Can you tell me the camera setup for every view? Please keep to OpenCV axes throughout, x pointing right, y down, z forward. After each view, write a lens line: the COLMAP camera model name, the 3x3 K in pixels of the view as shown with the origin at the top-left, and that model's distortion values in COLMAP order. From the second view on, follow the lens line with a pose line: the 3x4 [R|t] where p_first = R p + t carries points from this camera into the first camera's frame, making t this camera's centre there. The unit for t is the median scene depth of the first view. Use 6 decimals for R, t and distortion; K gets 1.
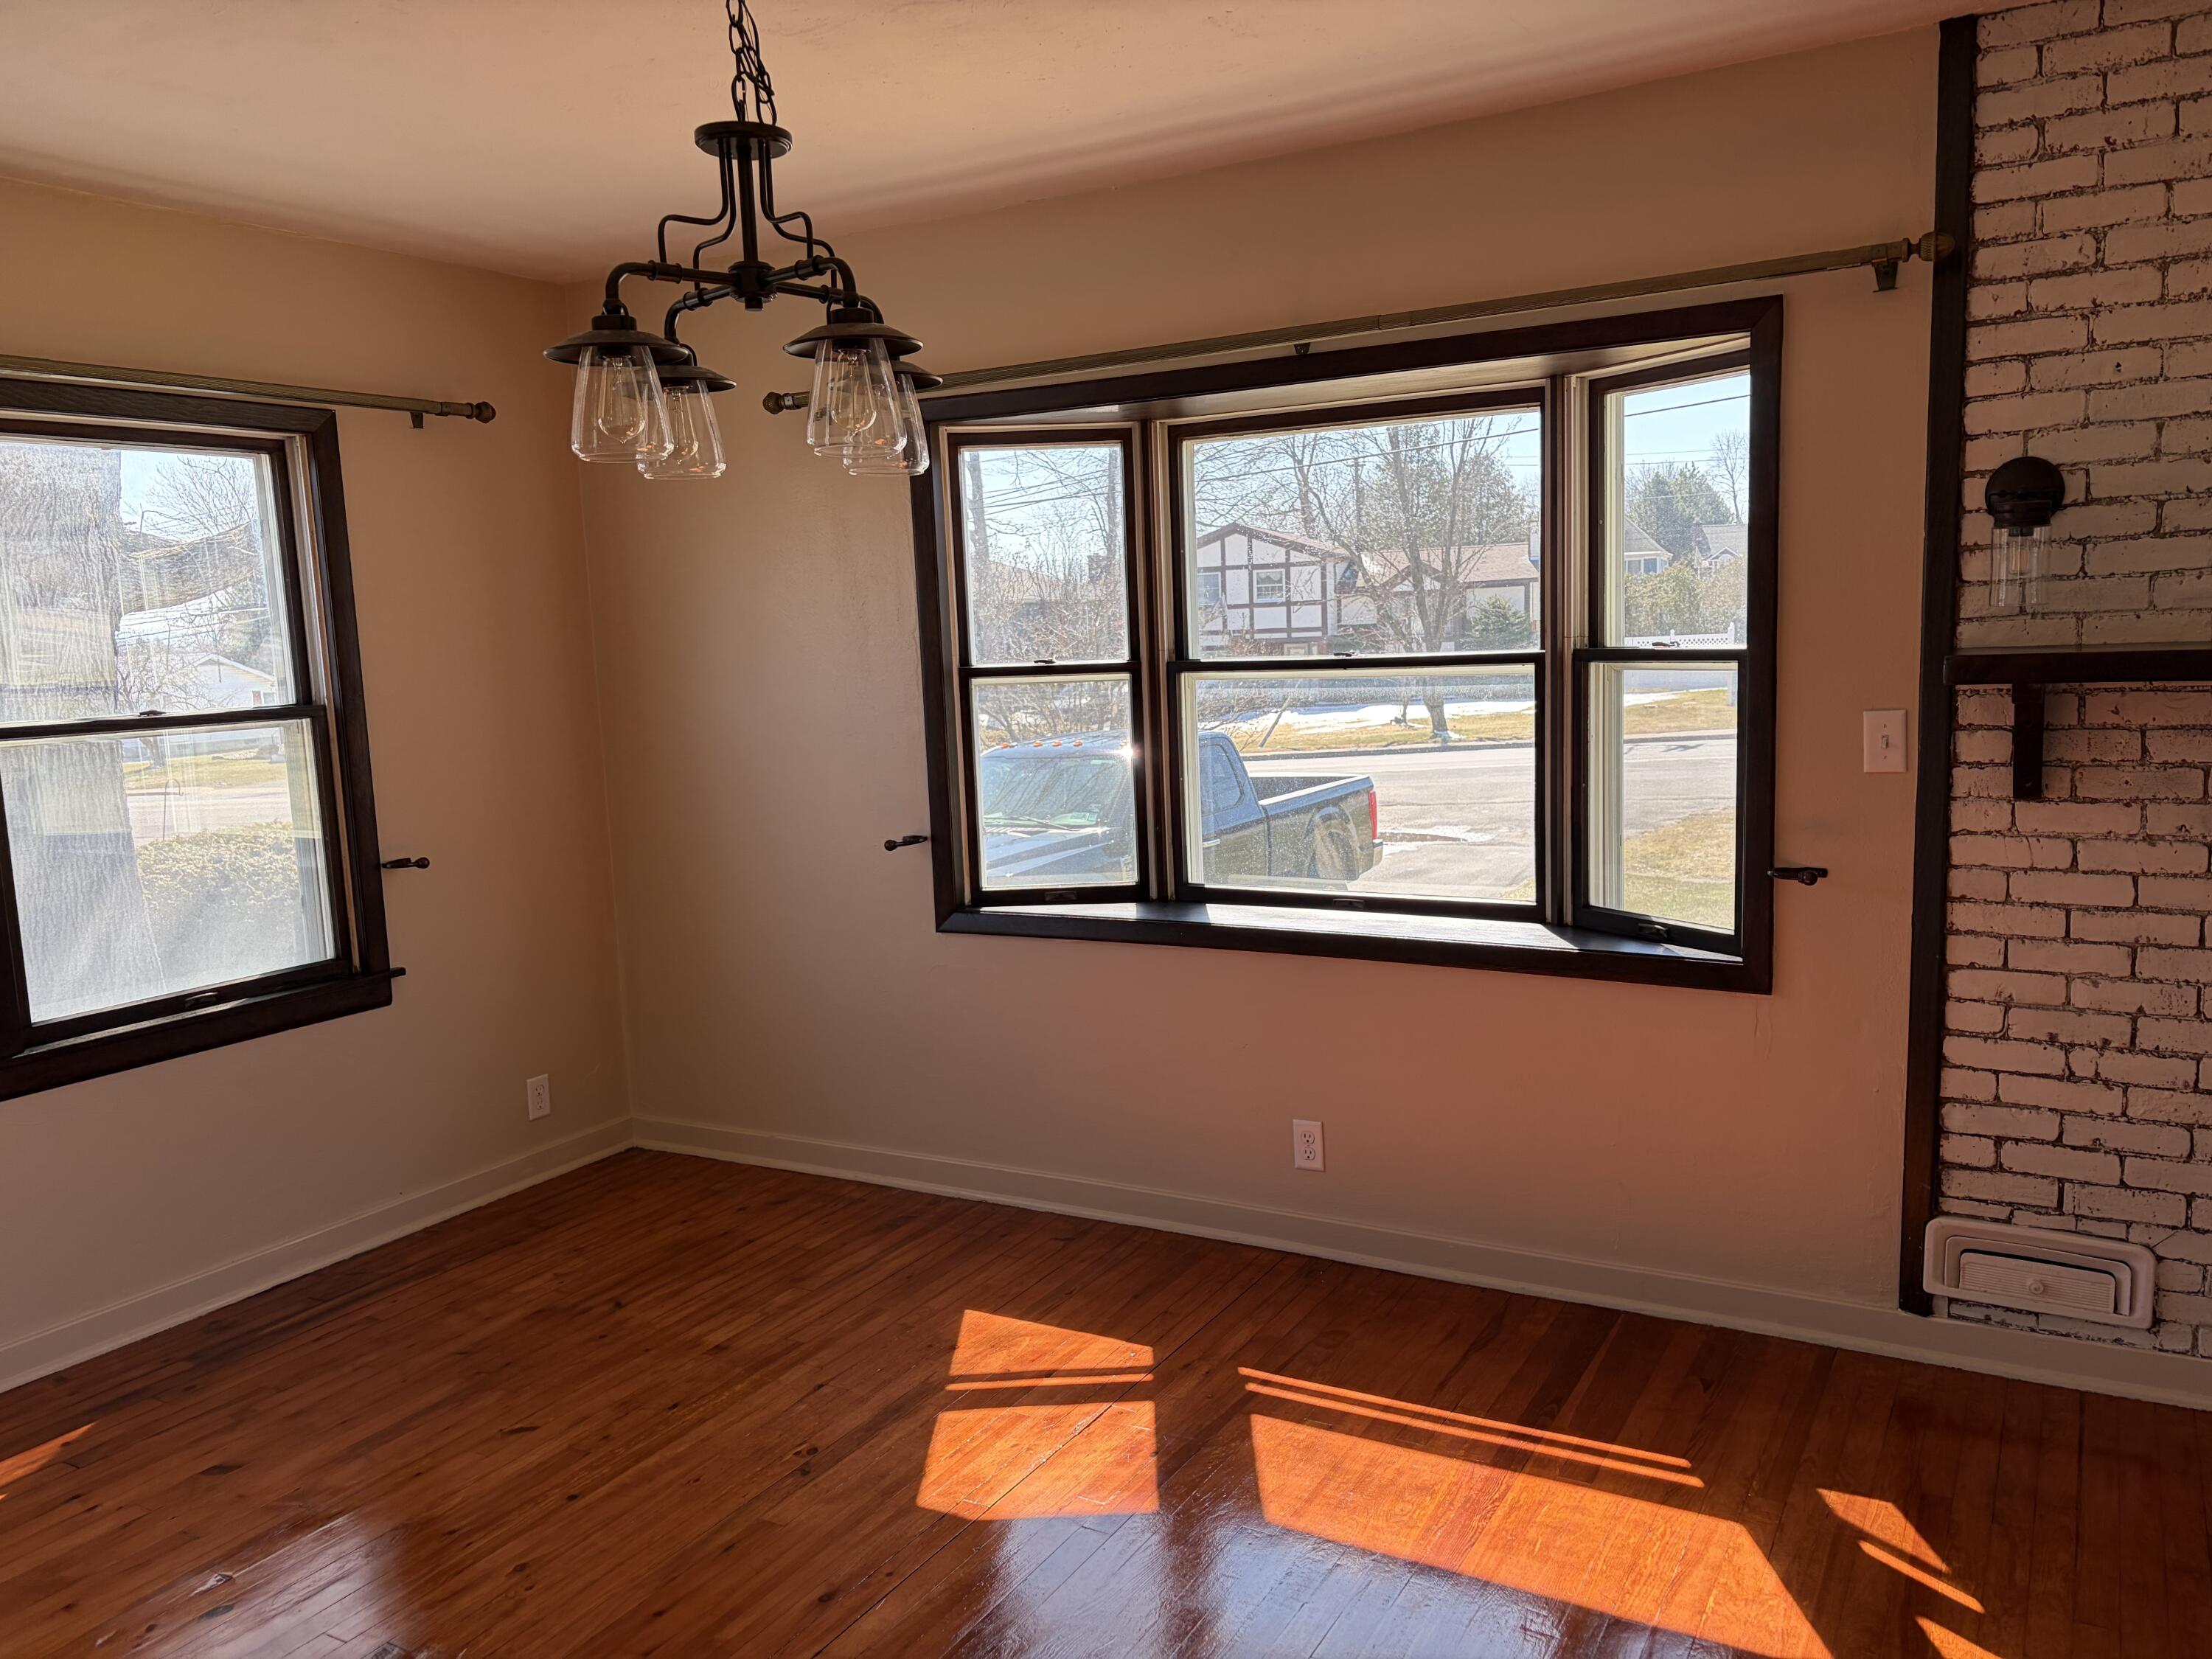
lens RADIAL K [[1659.8, 0, 1115.0], [0, 1659.8, 835.0], [0, 0, 1]] dist [0.049828, -0.053382]
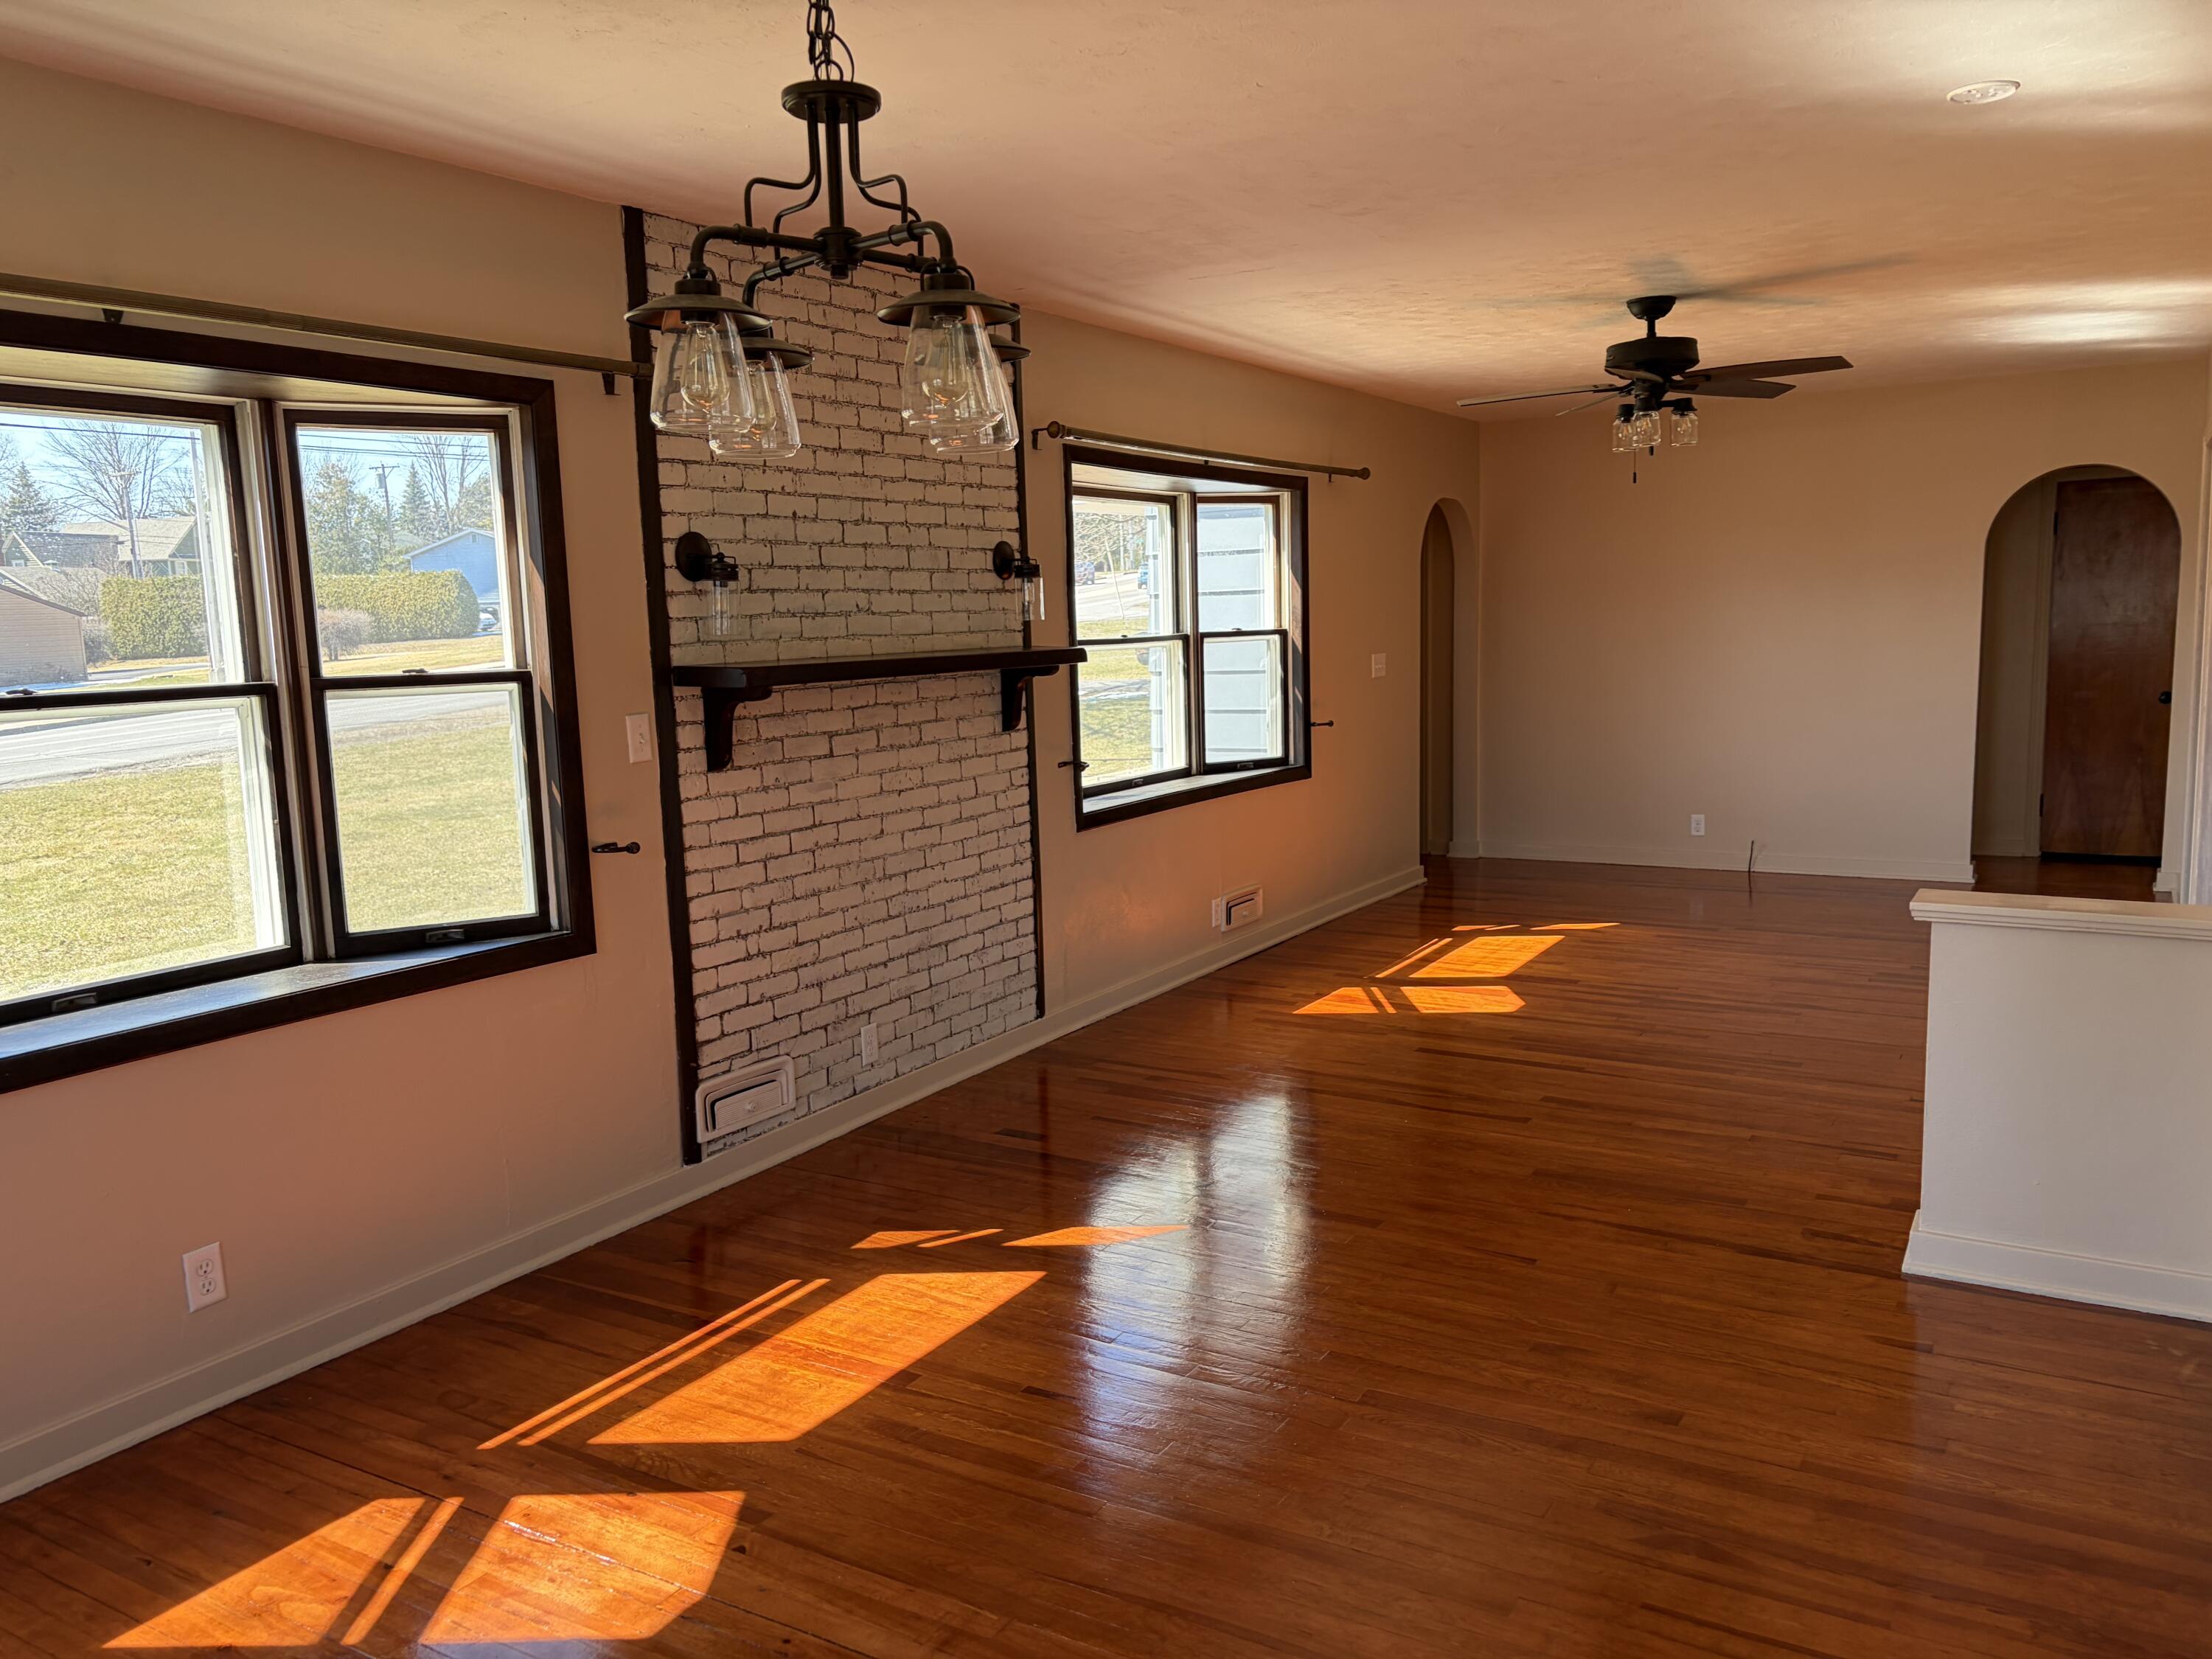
lens RADIAL K [[1659.8, 0, 1106.1], [0, 1659.8, 834.0], [0, 0, 1]] dist [0.049828, -0.053382]
pose [[0.023449, -0.094150, 0.995282, -0.851992], [0.158923, 0.983247, 0.089268, -0.041236], [-0.987012, 0.156080, 0.038018, 0.612120]]
